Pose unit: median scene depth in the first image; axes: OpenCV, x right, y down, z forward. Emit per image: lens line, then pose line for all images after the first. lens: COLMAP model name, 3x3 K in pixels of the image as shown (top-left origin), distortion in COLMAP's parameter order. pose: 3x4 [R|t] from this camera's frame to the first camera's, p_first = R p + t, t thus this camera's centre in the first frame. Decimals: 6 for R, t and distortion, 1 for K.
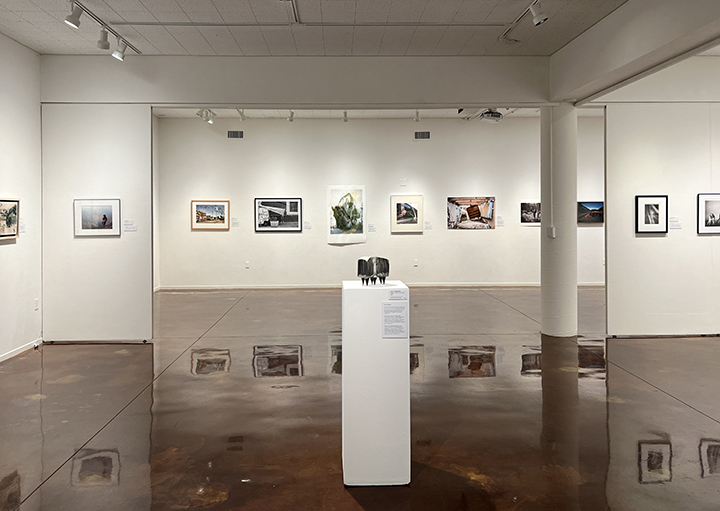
lens RADIAL K [[576.3, 0, 355.1], [0, 576.3, 211.1], [0, 0, 1]] dist [0.012589, -0.008409]
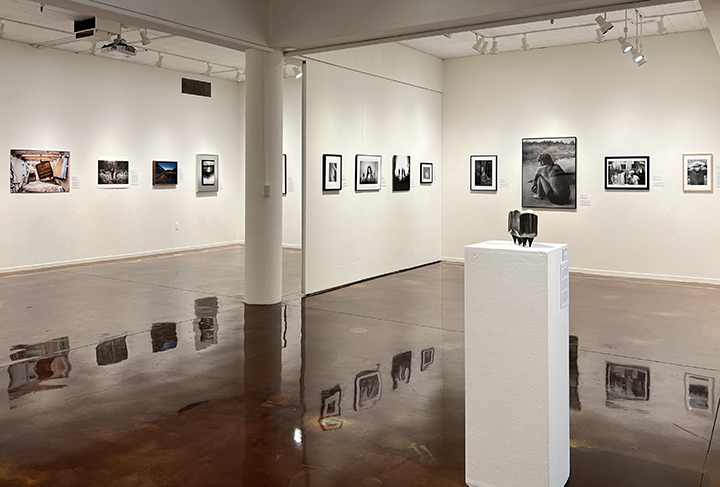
lens RADIAL K [[636.9, 0, 316.8], [0, 636.9, 185.4], [0, 0, 1]] dist [0.038951, -0.028734]
pose [[0.594102, -0.001067, 0.804389, -0.260324], [-0.008285, 0.999938, 0.007445, 0.012389], [-0.804347, -0.011088, 0.594056, 0.208565]]
